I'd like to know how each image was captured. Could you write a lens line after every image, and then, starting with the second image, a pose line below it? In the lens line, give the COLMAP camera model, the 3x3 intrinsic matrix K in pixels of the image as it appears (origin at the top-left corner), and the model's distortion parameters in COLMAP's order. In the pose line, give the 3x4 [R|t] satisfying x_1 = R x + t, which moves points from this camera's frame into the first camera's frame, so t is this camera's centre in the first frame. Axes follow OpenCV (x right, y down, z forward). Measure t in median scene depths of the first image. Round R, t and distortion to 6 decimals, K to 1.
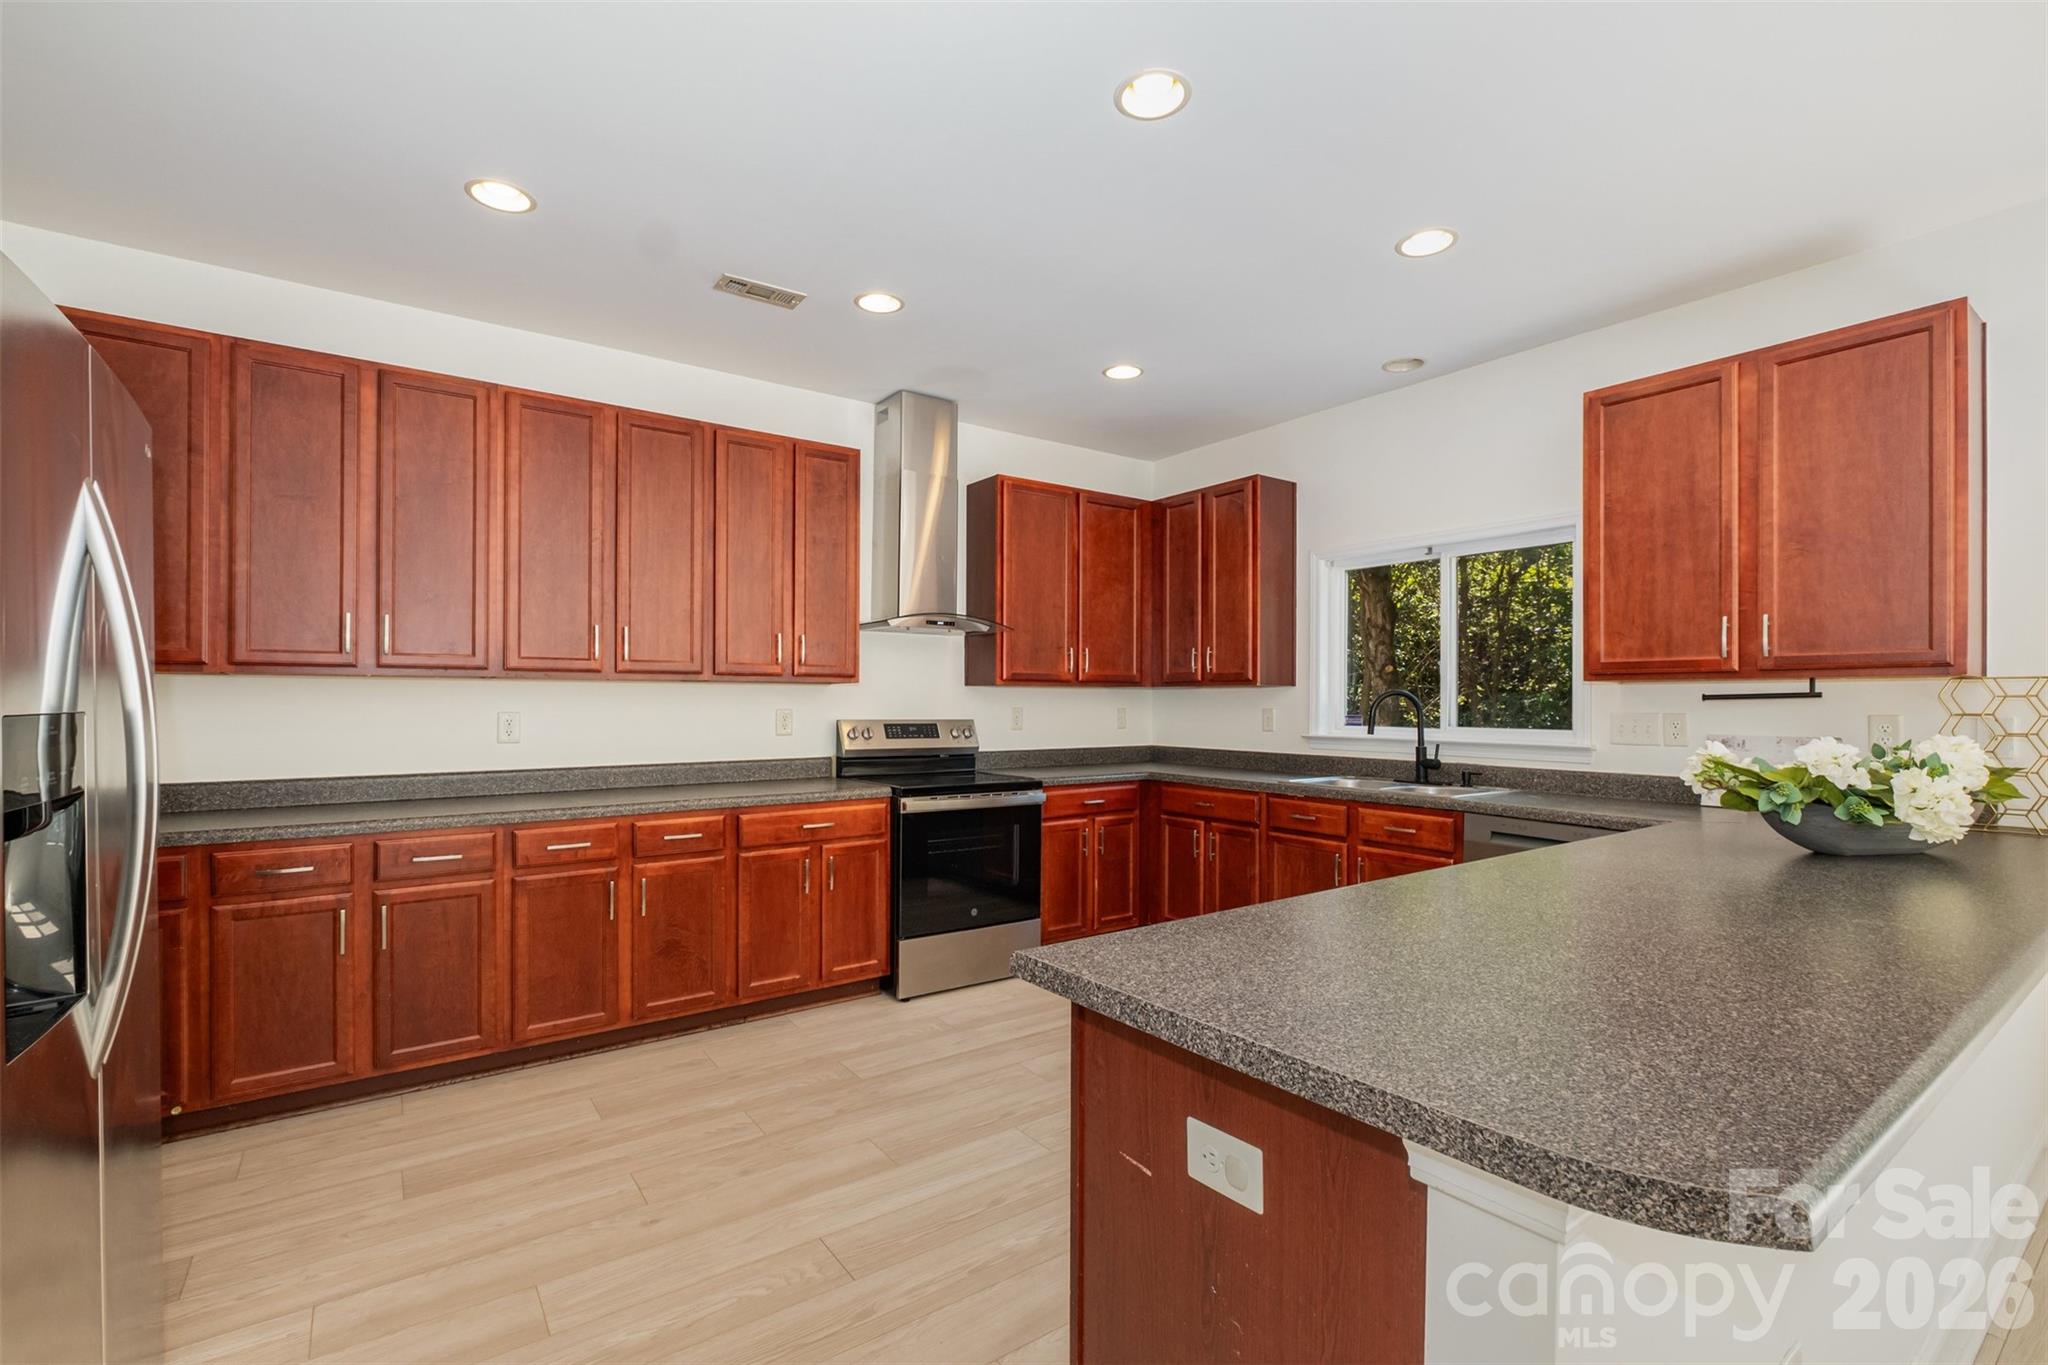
lens RADIAL K [[908.5, 0, 1020.3], [0, 908.5, 697.4], [0, 0, 1]] dist [0.000428, 0.000320]
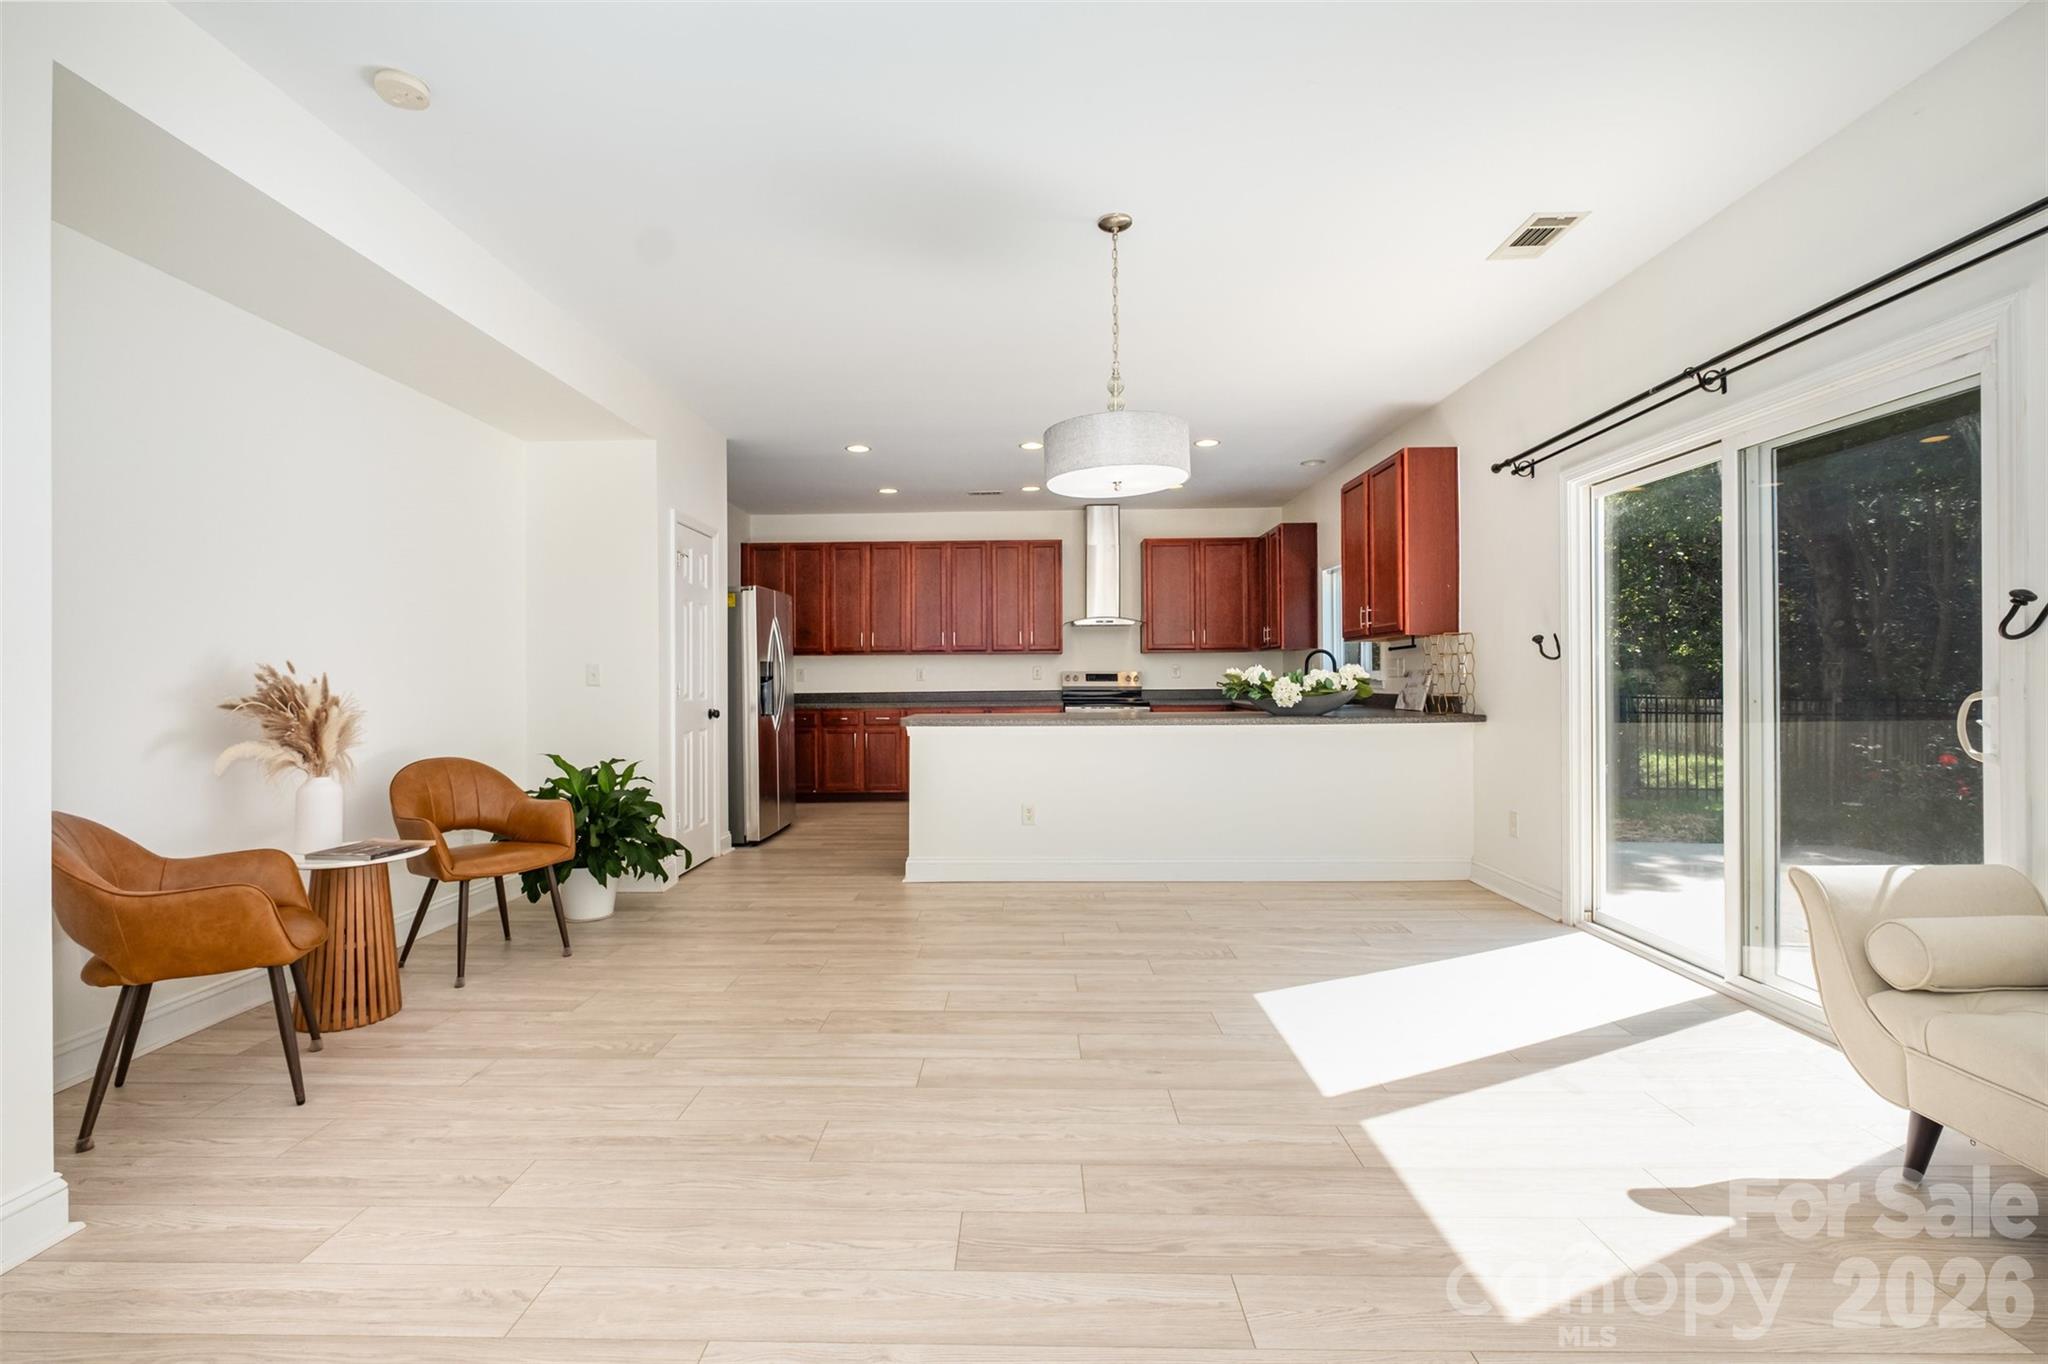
lens RADIAL K [[908.5, 0, 1010.8], [0, 908.5, 671.7], [0, 0, 1]] dist [0.000428, 0.000320]
pose [[0.792732, -0.012750, -0.609437, 1.080869], [0.011553, 0.999916, -0.005892, 0.039927], [0.609461, -0.002370, 0.792812, -0.770356]]
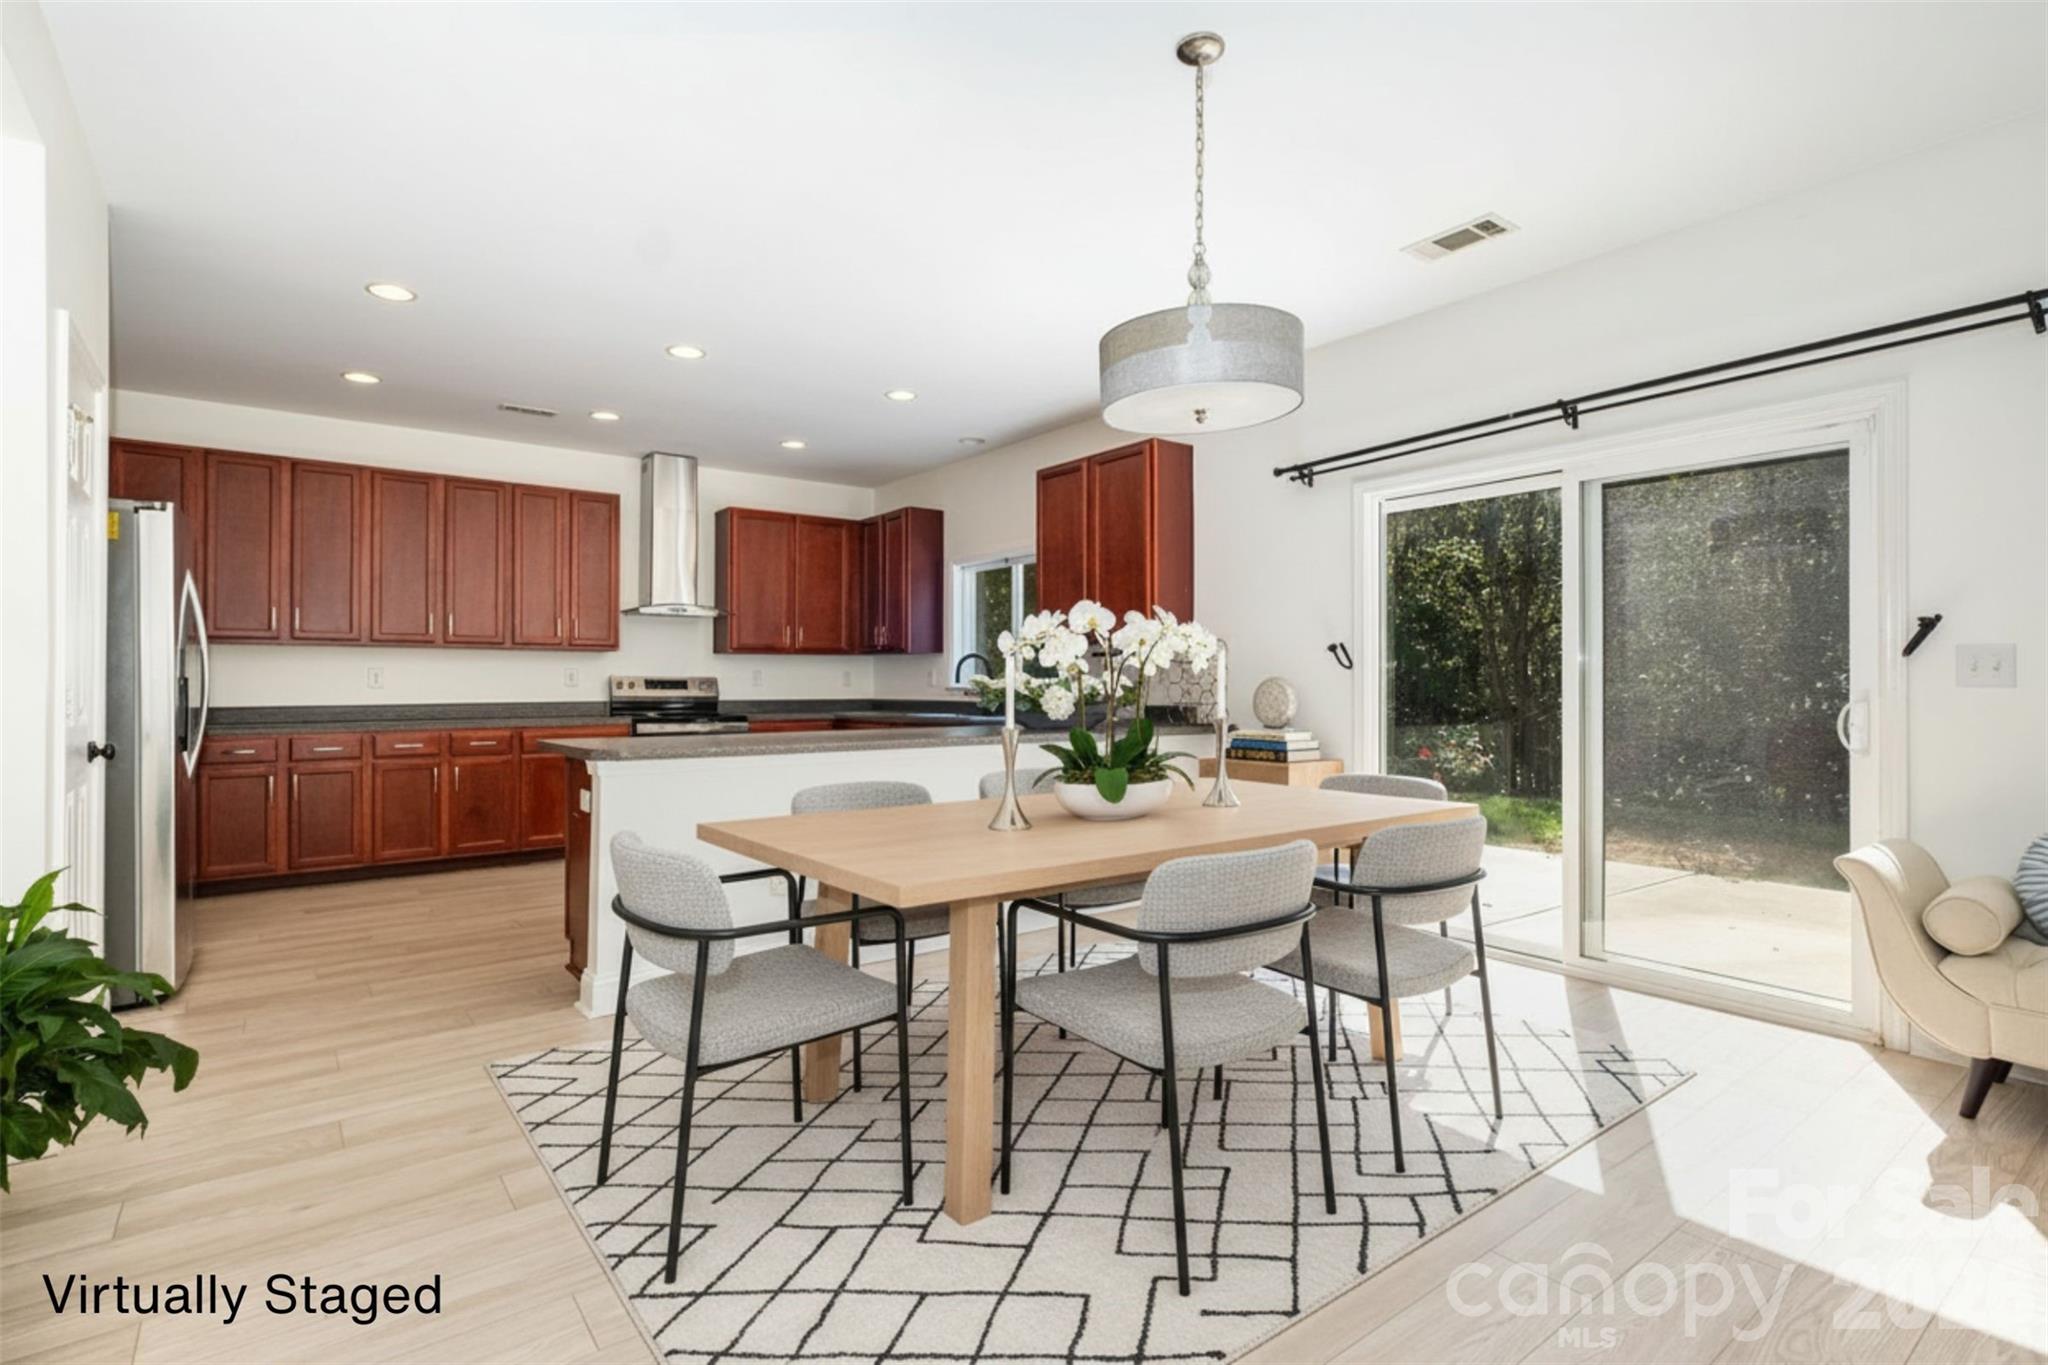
lens RADIAL K [[986.1, 0, 1022.4], [0, 986.1, 676.6], [0, 0, 1]] dist [0.002126, 0.000678]
pose [[0.999902, -0.002860, 0.013701, 0.509558], [0.002924, 0.999985, -0.004681, 0.040482], [-0.013687, 0.004721, 0.999895, -0.695207]]
